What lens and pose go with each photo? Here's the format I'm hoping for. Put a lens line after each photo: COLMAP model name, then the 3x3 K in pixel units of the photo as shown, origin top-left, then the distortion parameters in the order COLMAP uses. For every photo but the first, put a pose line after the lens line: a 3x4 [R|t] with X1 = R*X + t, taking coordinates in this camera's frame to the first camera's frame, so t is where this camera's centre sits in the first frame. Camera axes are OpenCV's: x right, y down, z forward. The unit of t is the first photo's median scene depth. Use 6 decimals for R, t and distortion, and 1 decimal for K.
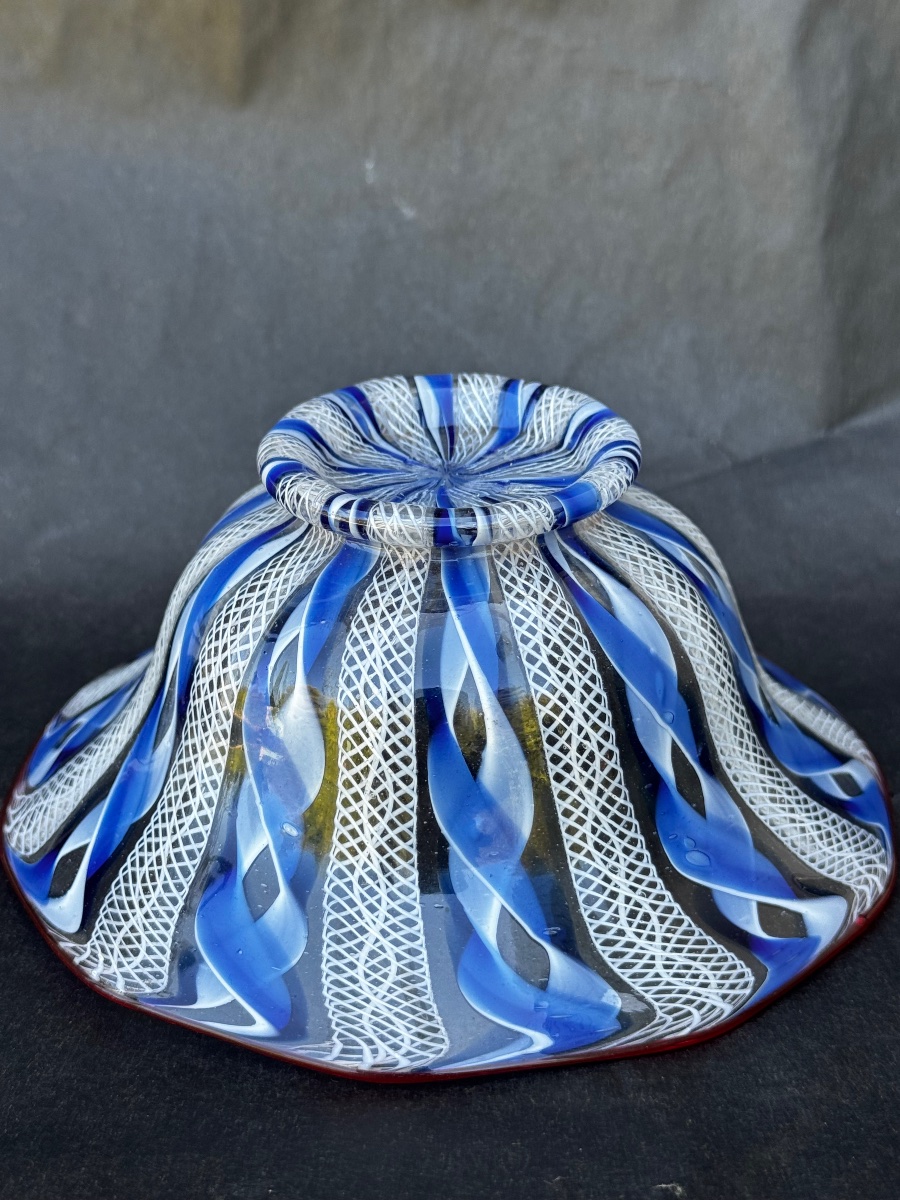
lens RADIAL K [[1817.3, 0, 452.7], [0, 1817.3, 664.9], [0, 0, 1]] dist [0.243143, 0.029726]
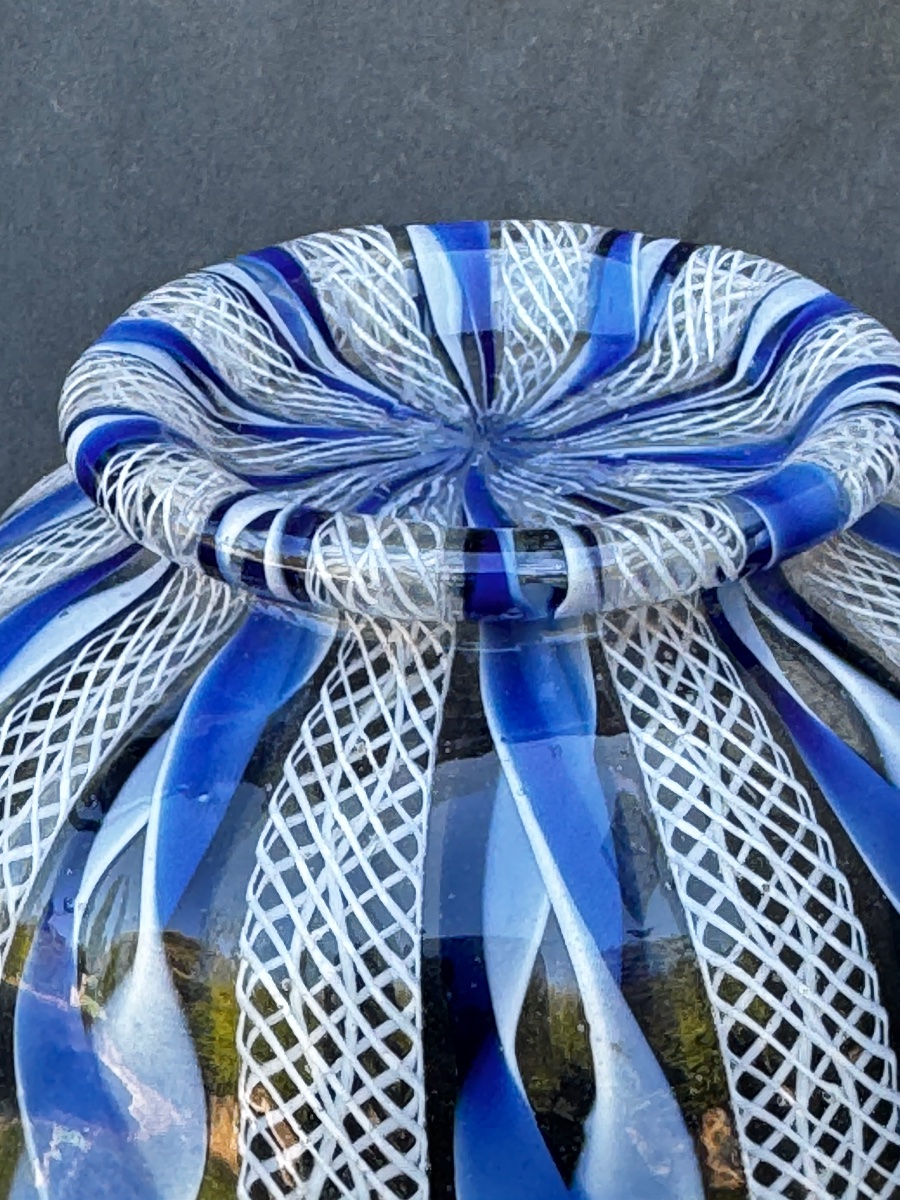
lens RADIAL K [[2778.4, 0, 450.0], [0, 2778.4, 600.0], [0, 0, 1]] dist [0.101809, 0.220408]
pose [[0.999978, -0.003908, 0.005348, -0.016823], [0.004044, 0.999660, -0.025769, -0.052067], [-0.005246, 0.025790, 0.999654, 0.346133]]
